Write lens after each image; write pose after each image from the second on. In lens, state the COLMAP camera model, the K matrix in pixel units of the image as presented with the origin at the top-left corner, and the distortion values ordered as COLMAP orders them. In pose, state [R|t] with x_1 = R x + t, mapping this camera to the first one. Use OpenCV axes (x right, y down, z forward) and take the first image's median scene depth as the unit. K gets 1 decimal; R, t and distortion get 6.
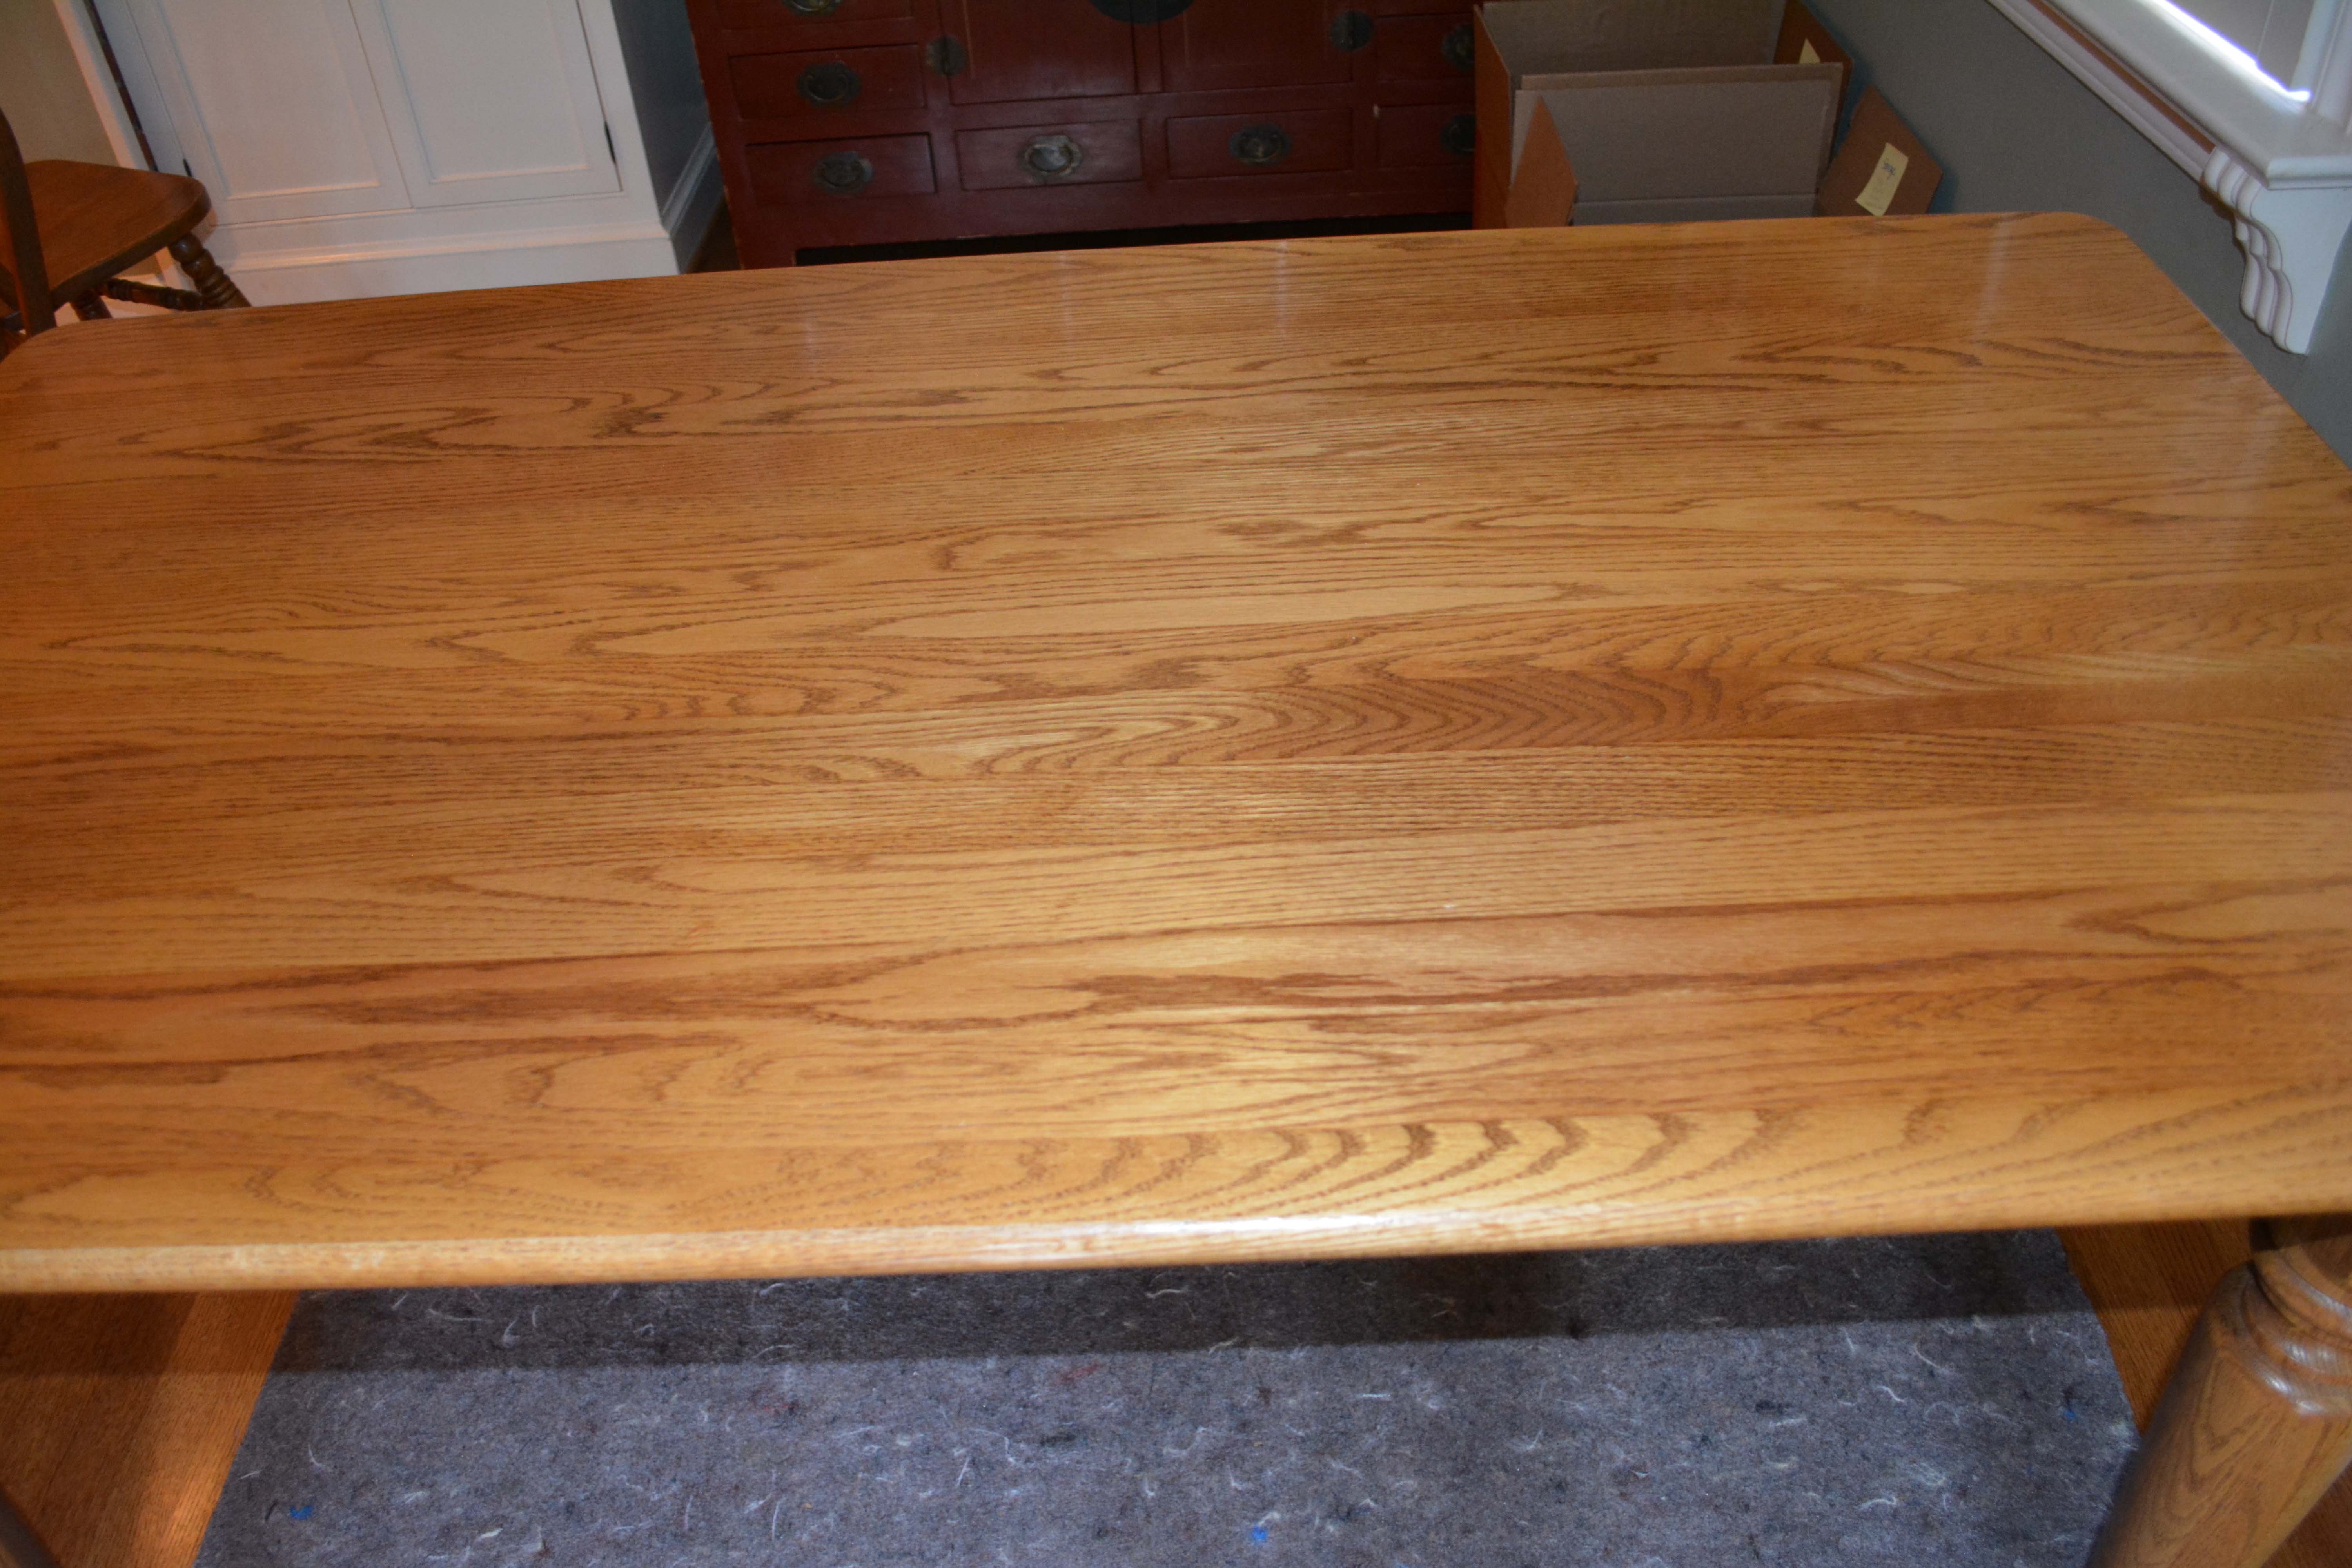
lens RADIAL K [[1839.0, 0, 1167.1], [0, 1839.0, 805.9], [0, 0, 1]] dist [-0.081334, 0.011806]
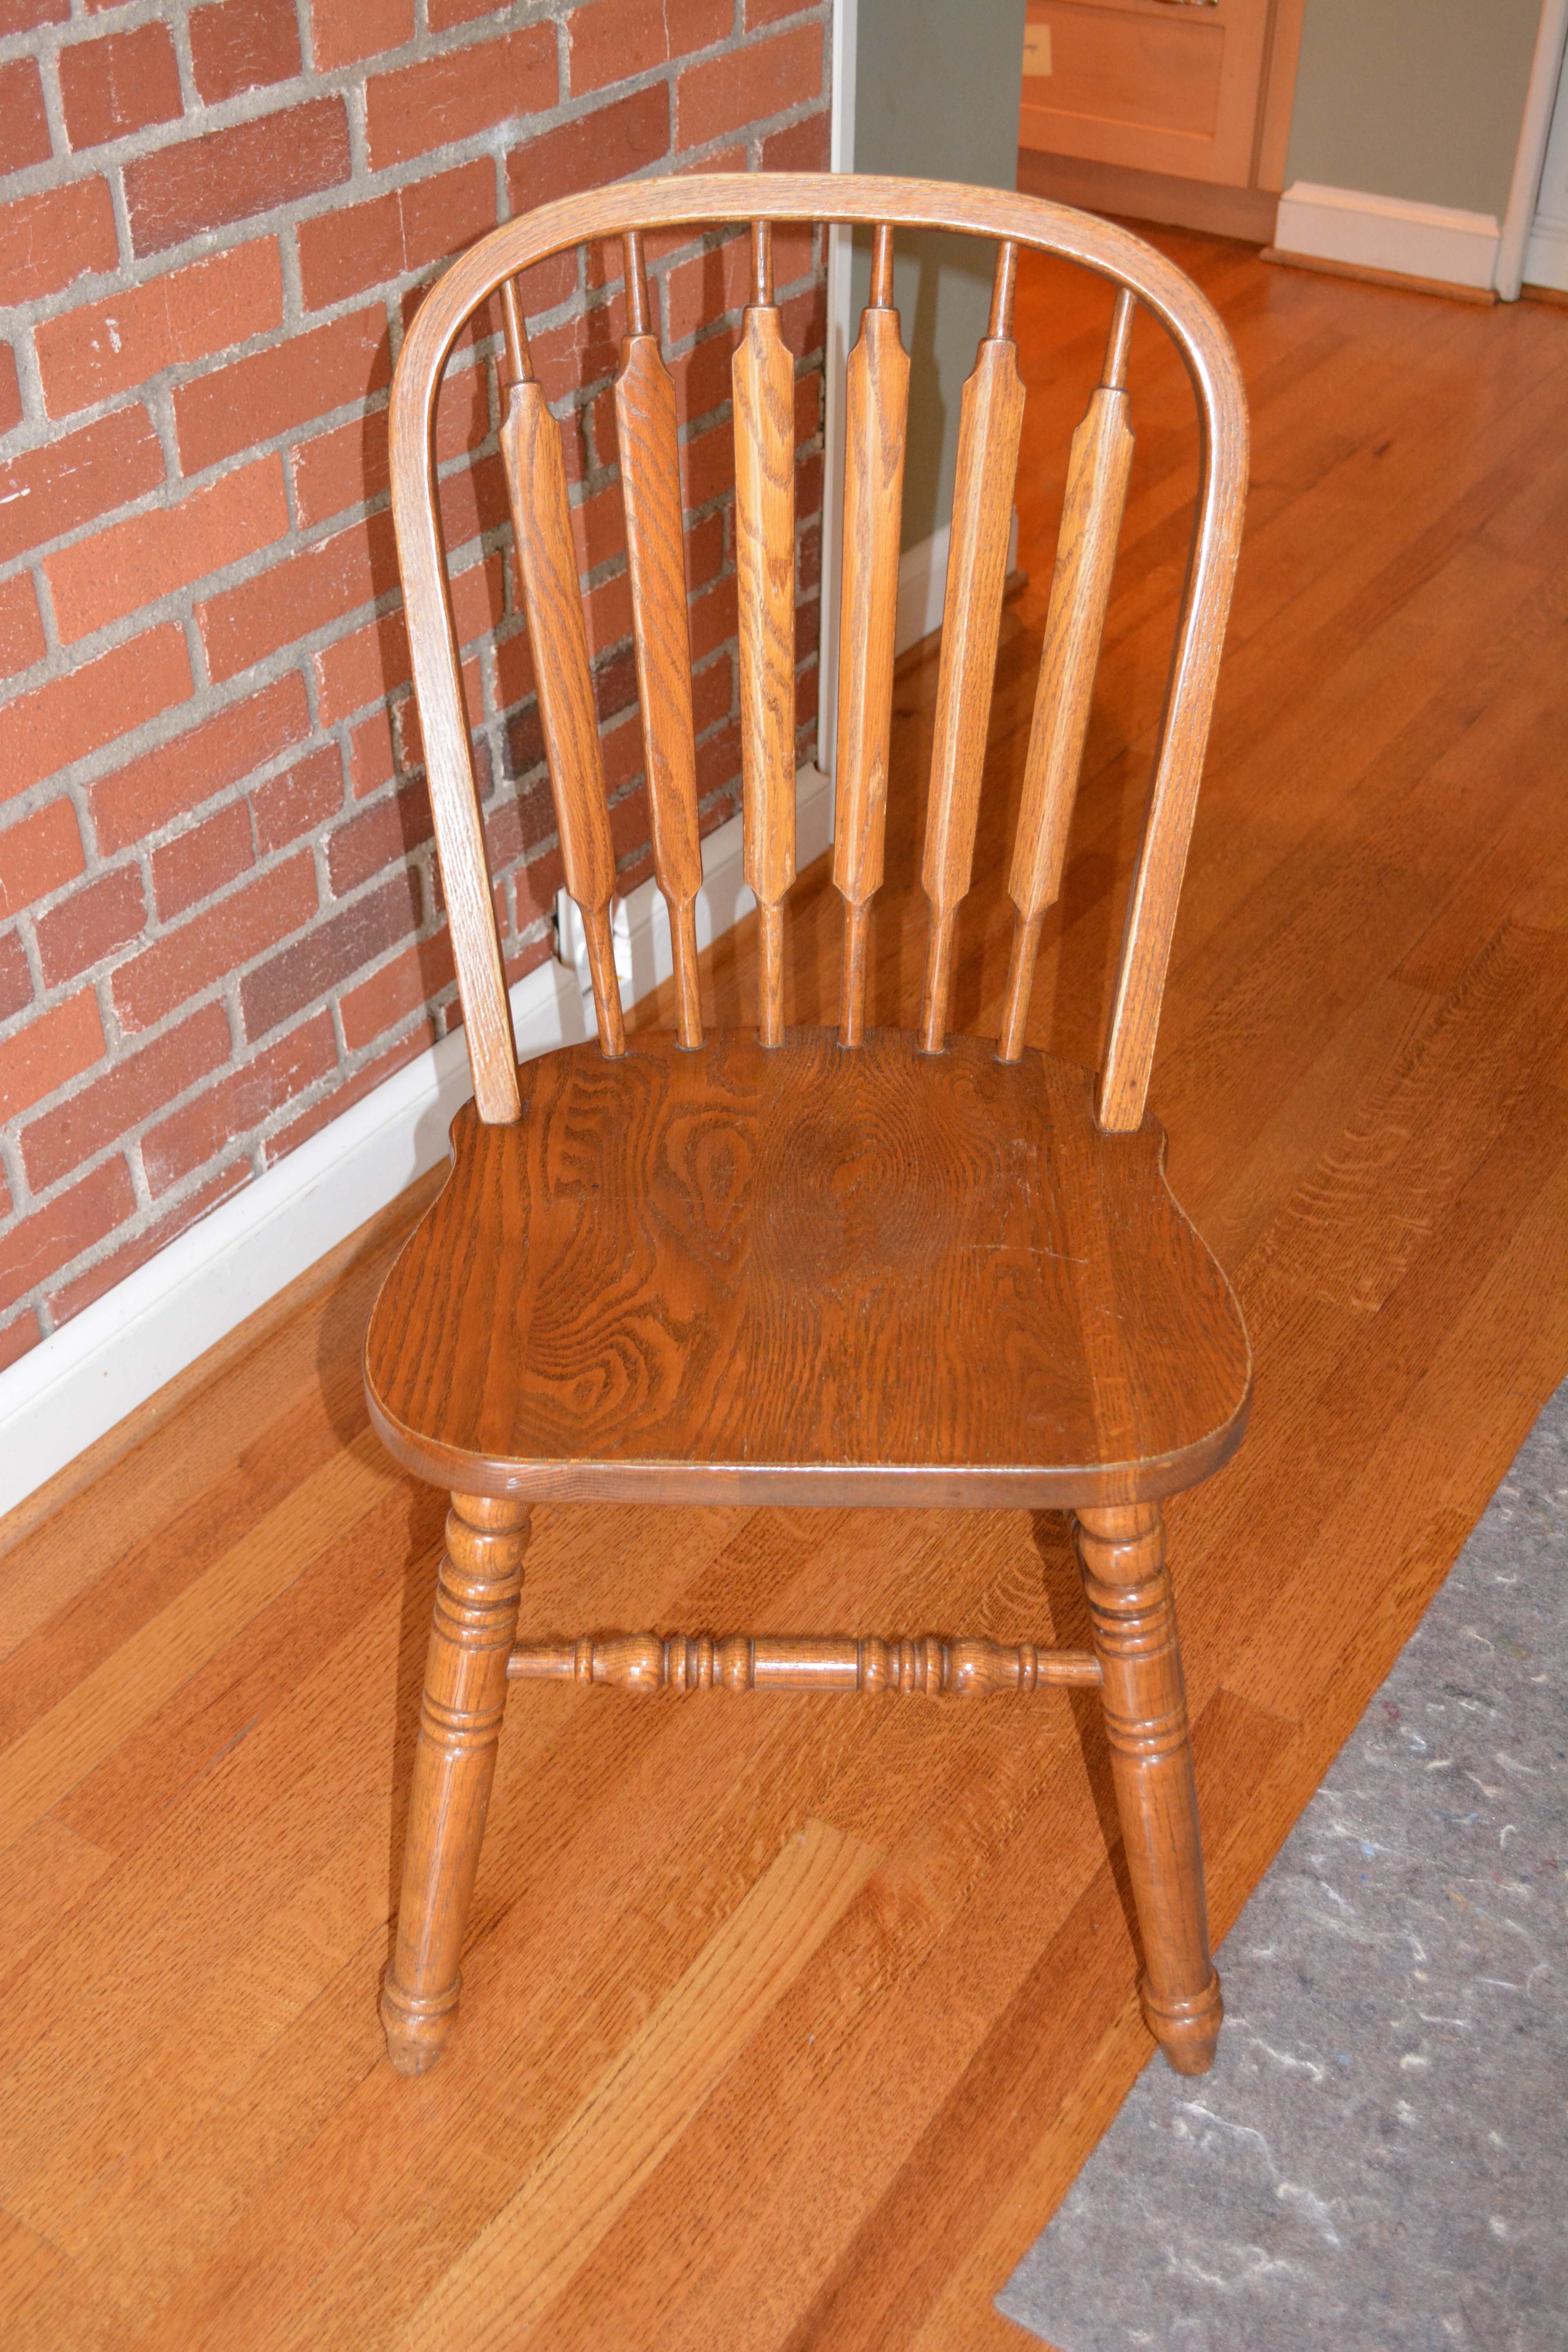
lens RADIAL K [[2514.3, 0, 779.4], [0, 2514.3, 1169.6], [0, 0, 1]] dist [-0.057288, 0.000000]
pose [[0.829977, 0.391442, -0.397380, -0.553449], [-0.402479, 0.913511, 0.059233, 0.639625], [0.386198, 0.110775, 0.915740, -0.699922]]
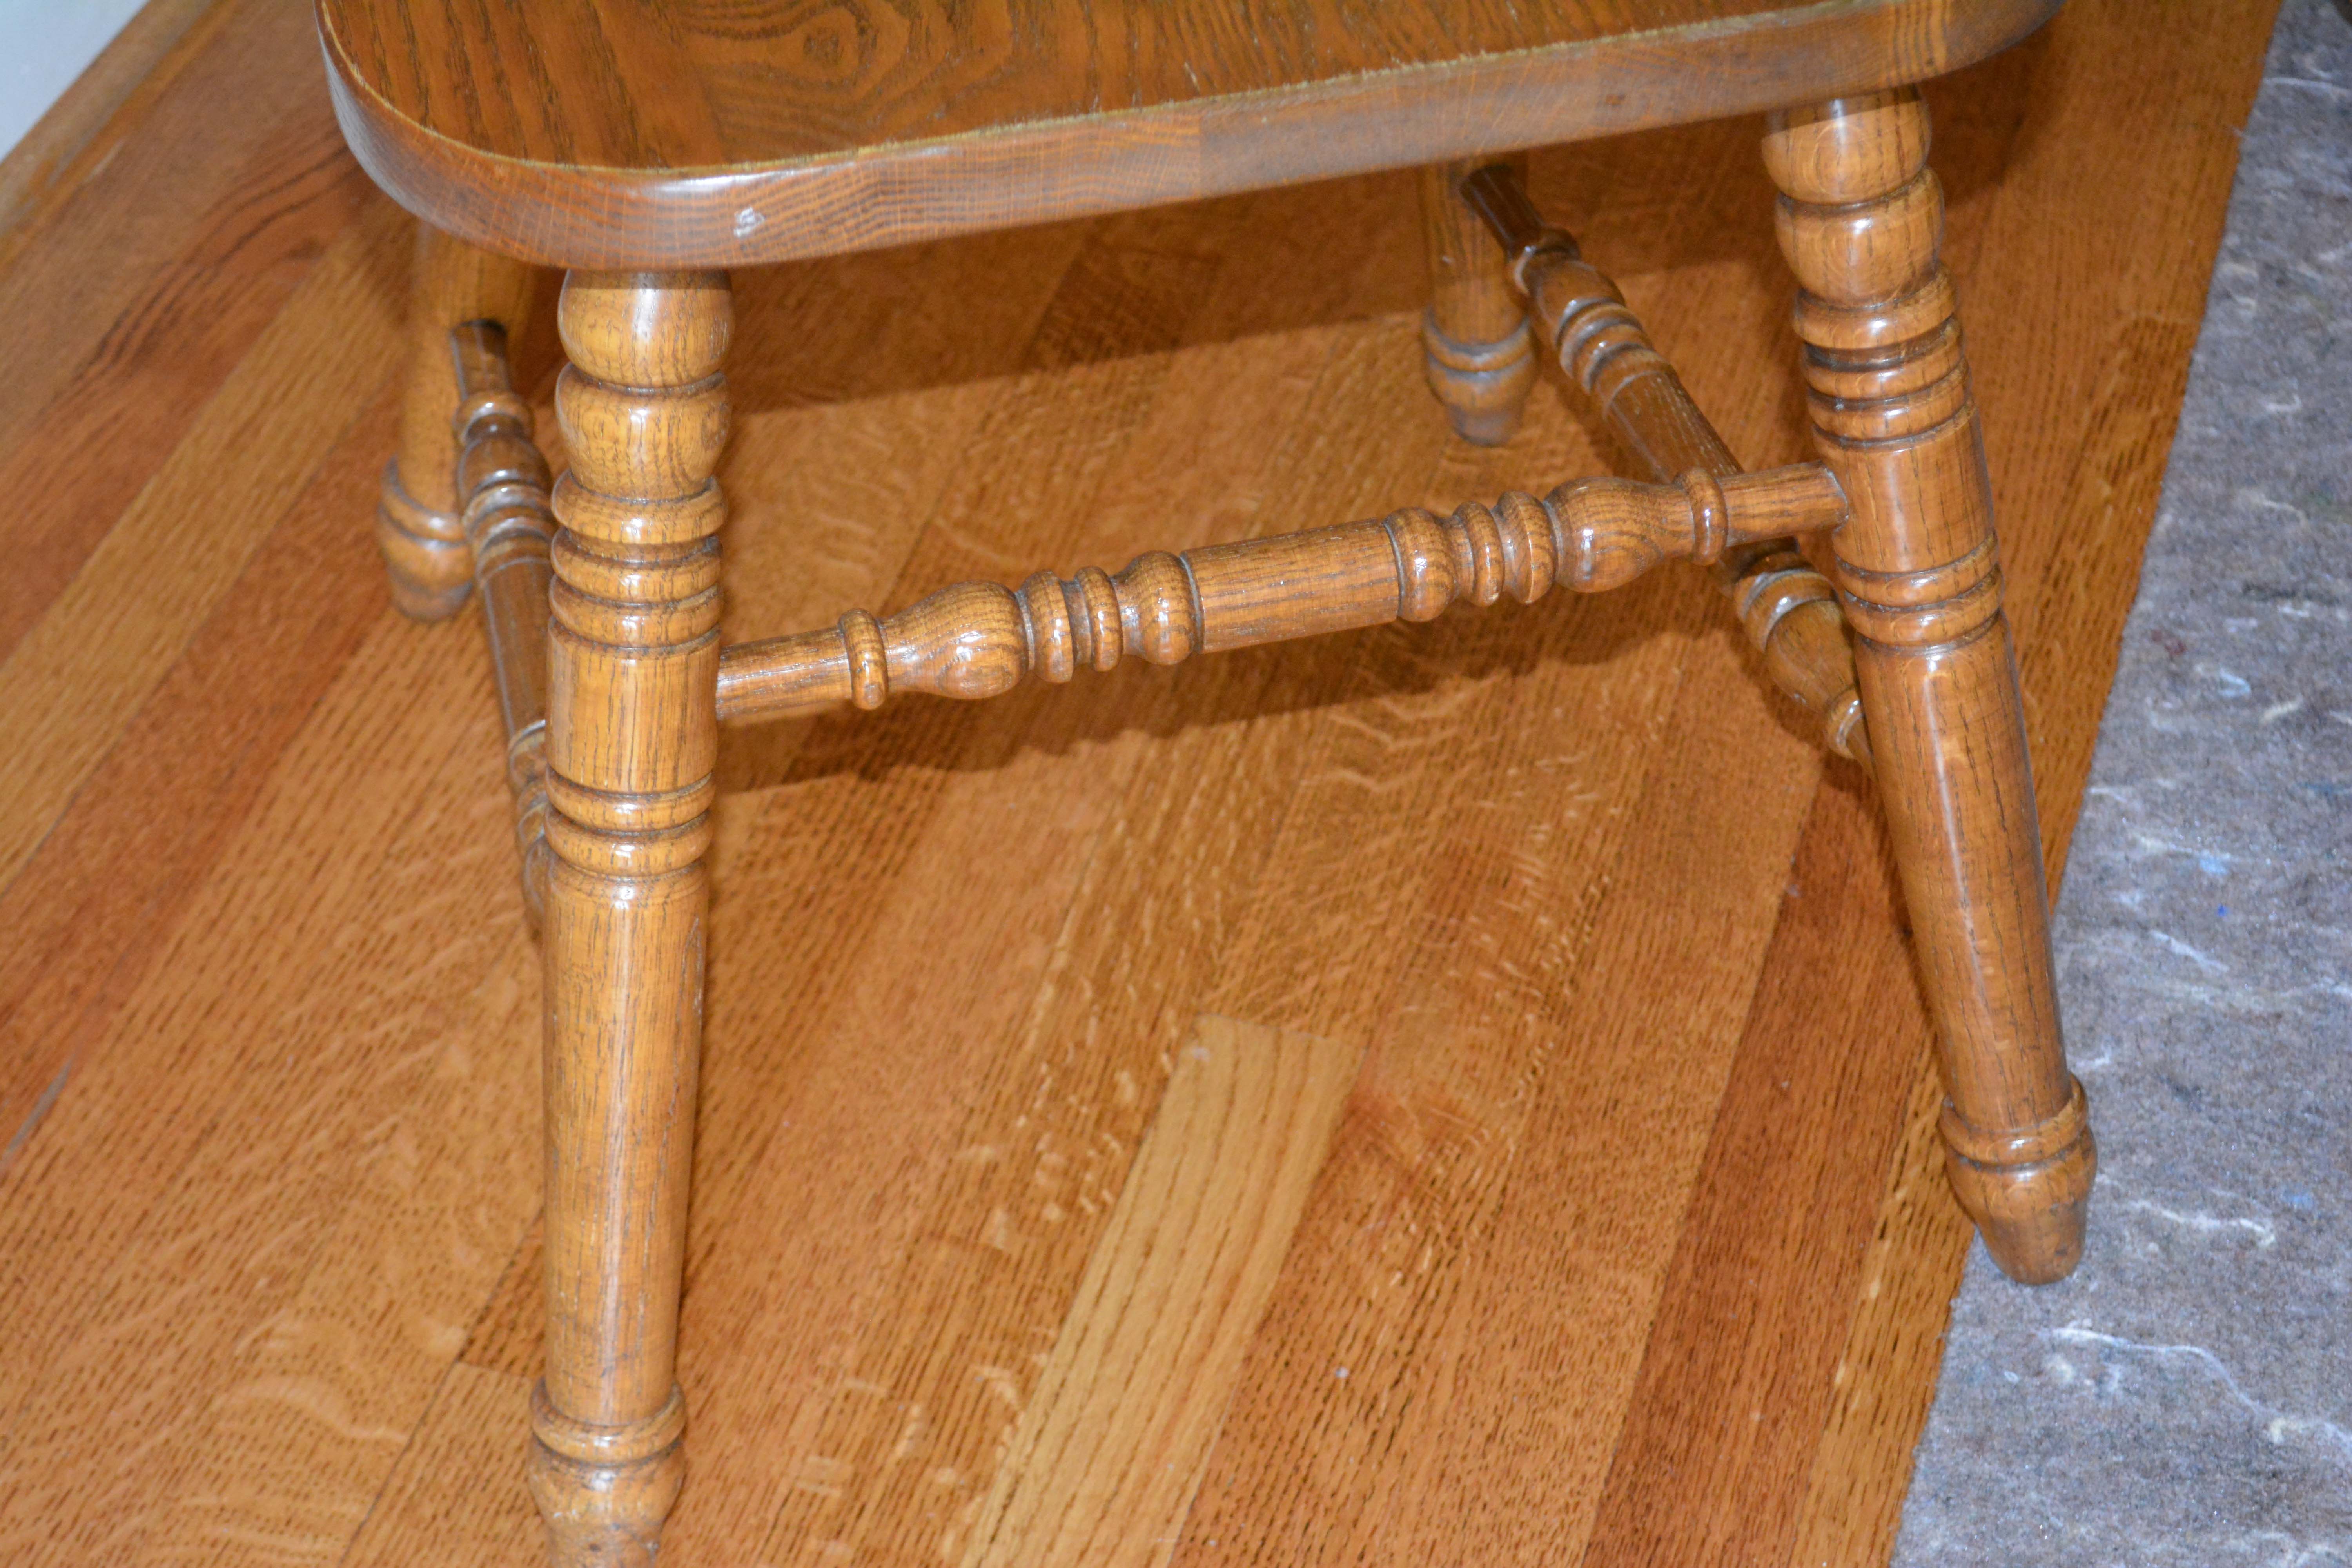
lens RADIAL K [[4334.5, 0, 1183.3], [0, 4334.5, 783.9], [0, 0, 1]] dist [0.014592, 0.000000]
pose [[0.948459, 0.250788, -0.193727, -0.752747], [-0.242980, 0.967953, 0.063463, 0.934049], [0.203434, -0.013121, 0.979001, -0.597883]]
